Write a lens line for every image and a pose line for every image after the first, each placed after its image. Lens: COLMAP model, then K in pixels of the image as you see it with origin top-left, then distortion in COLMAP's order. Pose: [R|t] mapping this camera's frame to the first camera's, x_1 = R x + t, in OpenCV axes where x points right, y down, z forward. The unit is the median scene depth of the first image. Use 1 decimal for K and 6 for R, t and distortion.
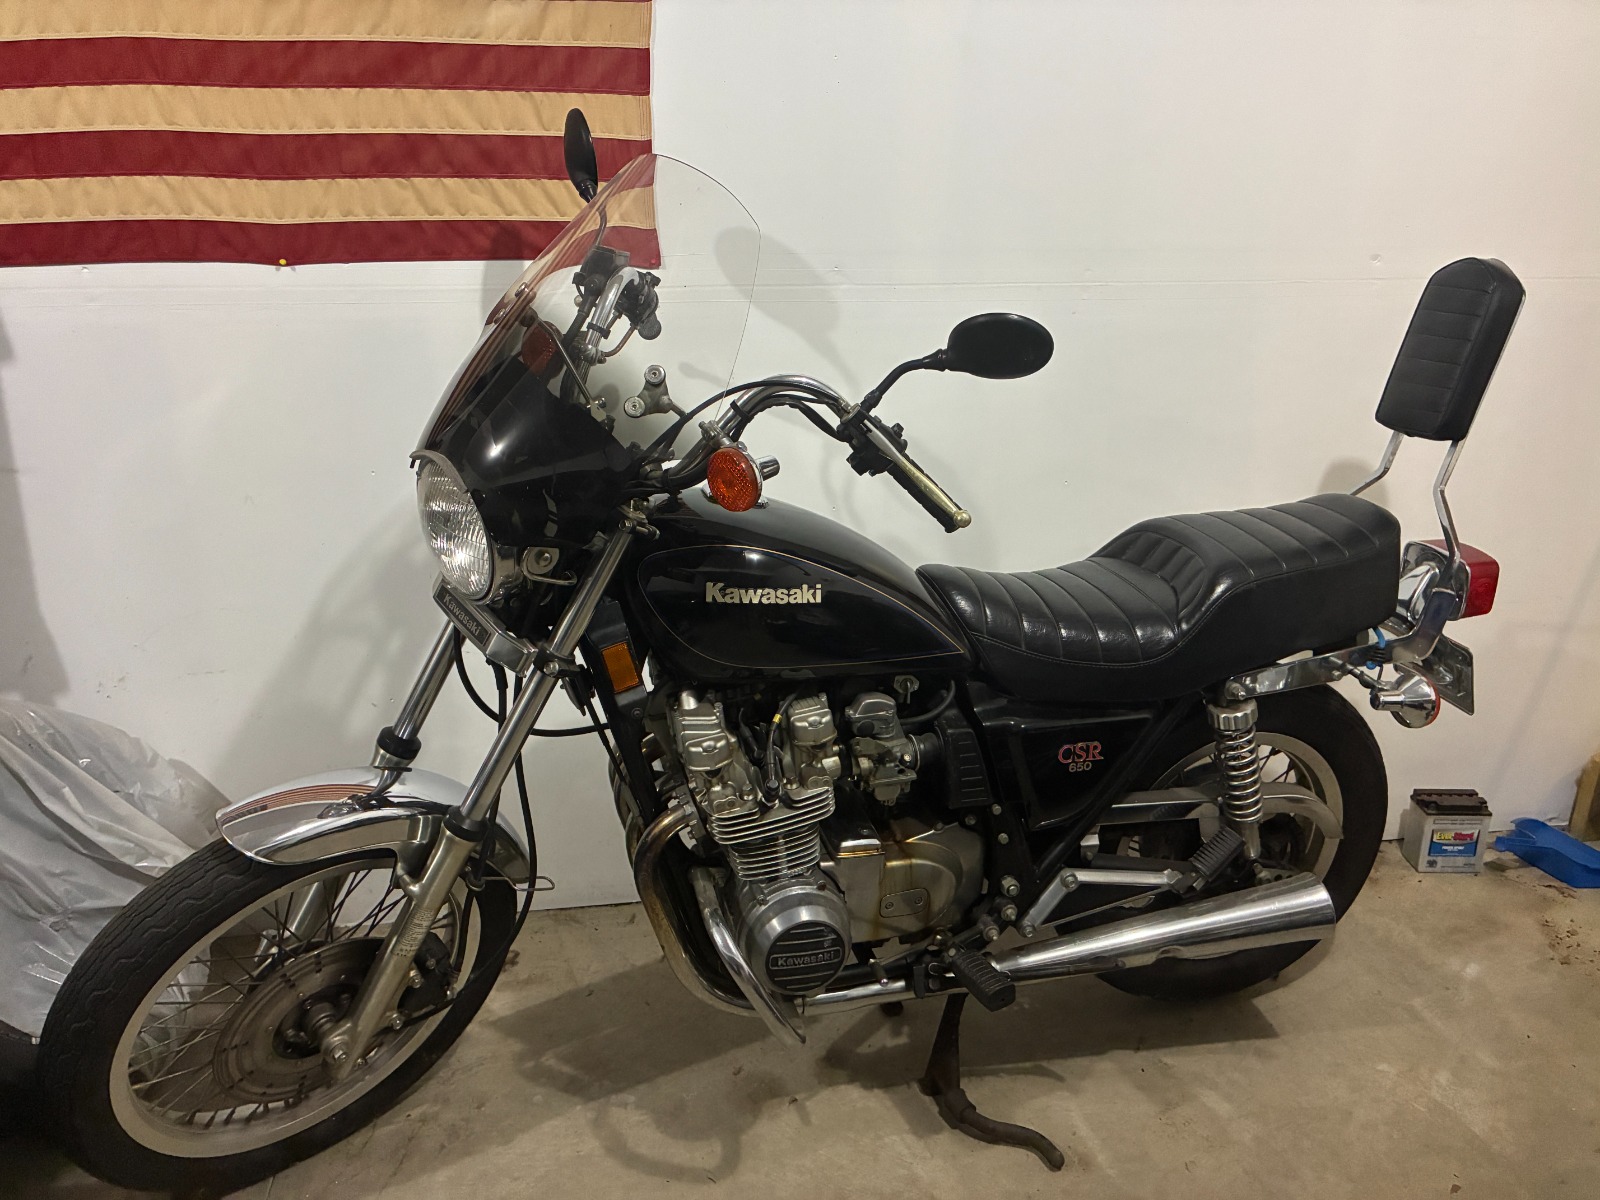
lens RADIAL K [[1281.9, 0, 731.9], [0, 1281.9, 604.0], [0, 0, 1]] dist [-0.002705, -0.007769]
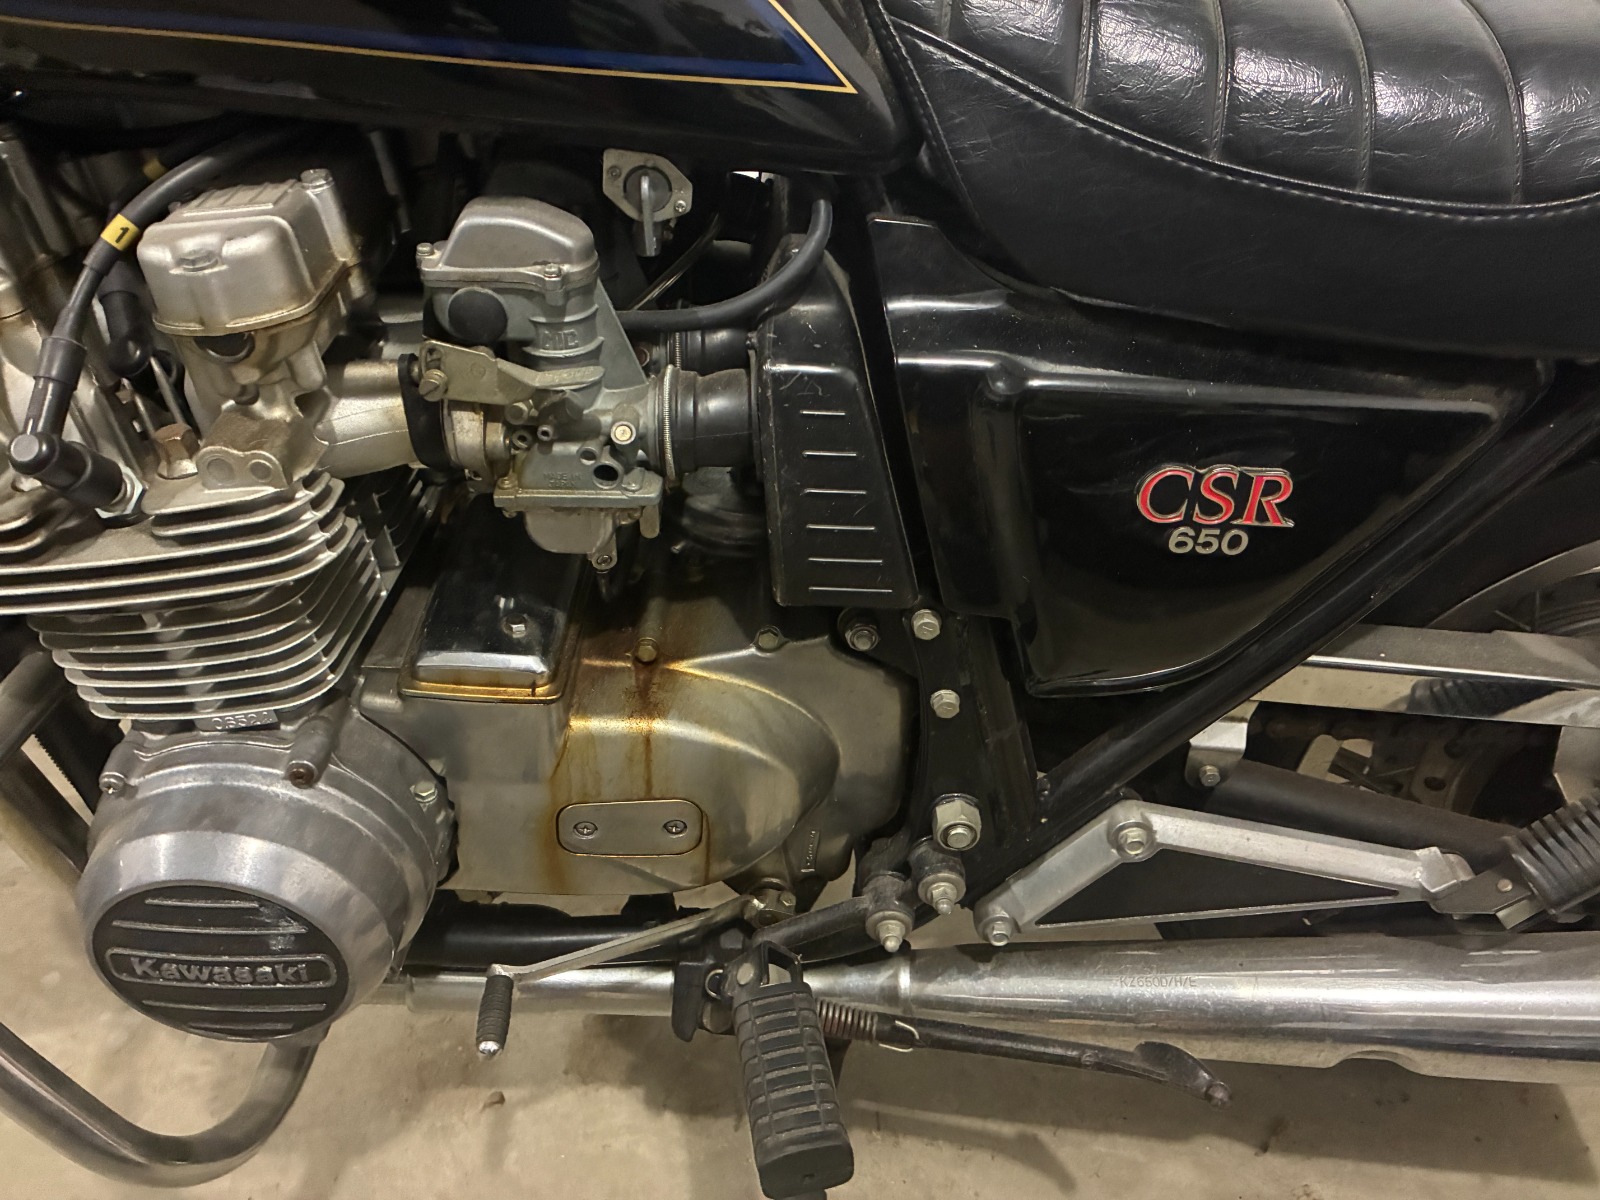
lens RADIAL K [[1281.9, 0, 731.9], [0, 1281.9, 604.0], [0, 0, 1]] dist [-0.002705, -0.007769]
pose [[0.968711, 0.163189, -0.187000, 0.217743], [-0.108152, 0.955700, 0.273753, 0.068382], [0.223389, -0.244963, 0.943446, 0.669277]]
